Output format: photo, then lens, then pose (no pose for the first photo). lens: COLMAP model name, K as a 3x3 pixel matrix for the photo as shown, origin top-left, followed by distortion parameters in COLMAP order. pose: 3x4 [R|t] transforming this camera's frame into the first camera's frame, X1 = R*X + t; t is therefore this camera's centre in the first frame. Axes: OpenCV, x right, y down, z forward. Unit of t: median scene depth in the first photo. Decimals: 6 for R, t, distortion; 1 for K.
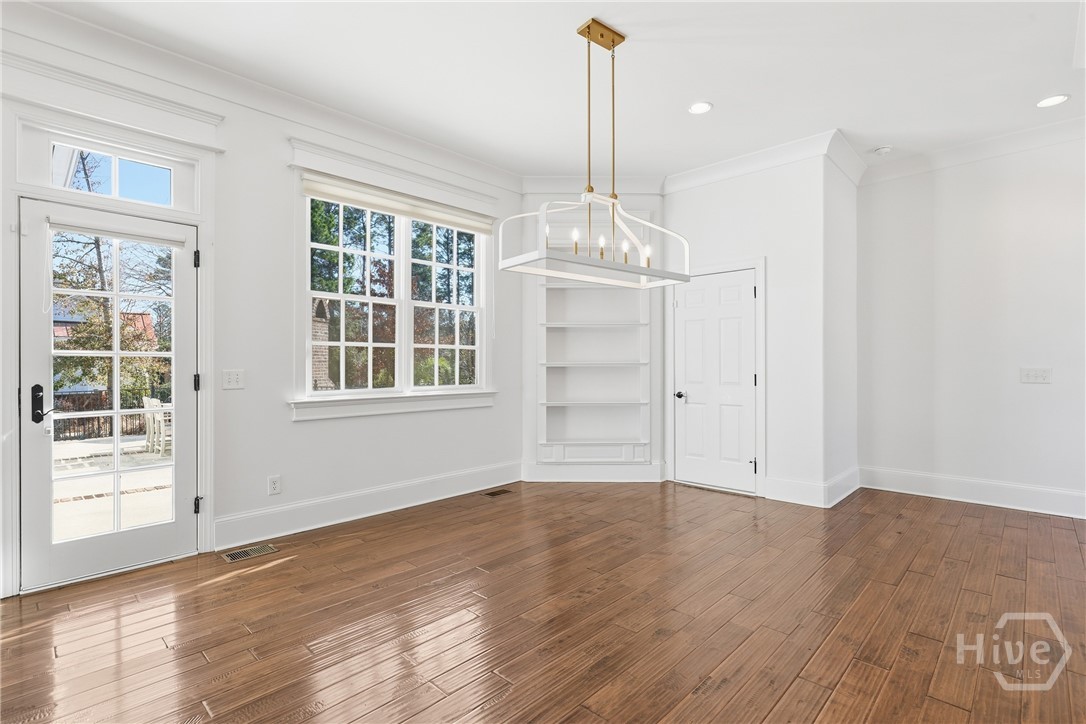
lens RADIAL K [[514.1, 0, 543.0], [0, 514.1, 362.0], [0, 0, 1]] dist [0.001289, 0.000361]
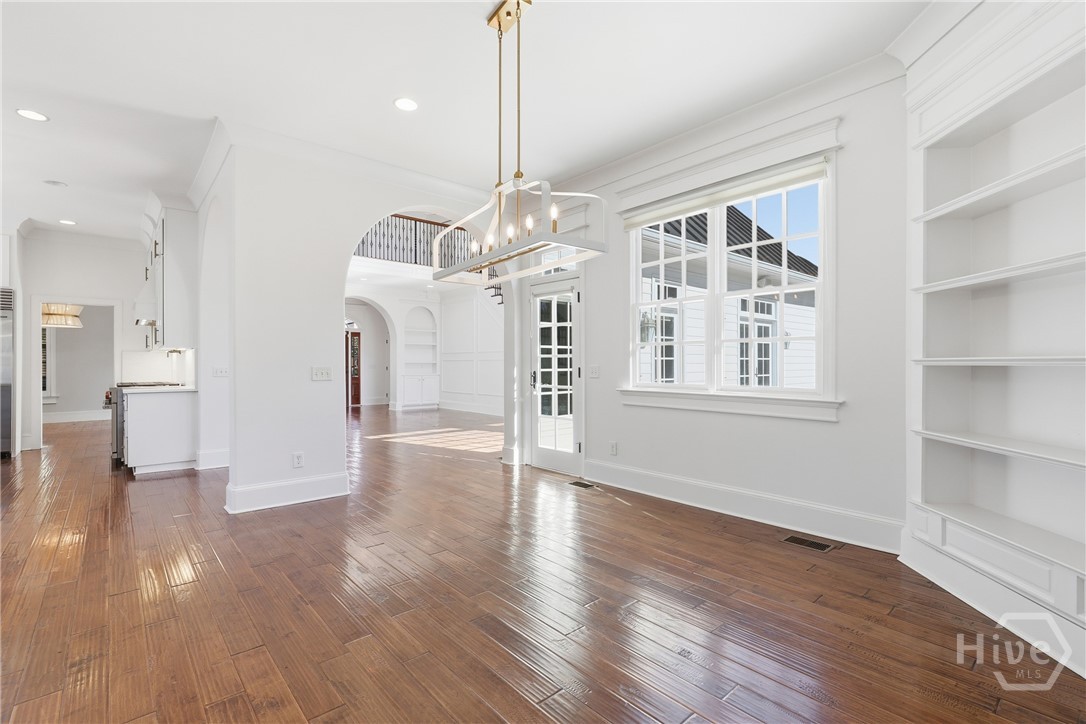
lens RADIAL K [[488.1, 0, 543.0], [0, 488.1, 362.0], [0, 0, 1]] dist [-0.019259, -0.000539]
pose [[-0.074219, -0.003615, -0.997235, 0.881403], [-0.001501, 0.999993, -0.003513, 0.011447], [0.997241, 0.001236, -0.074224, 0.998122]]
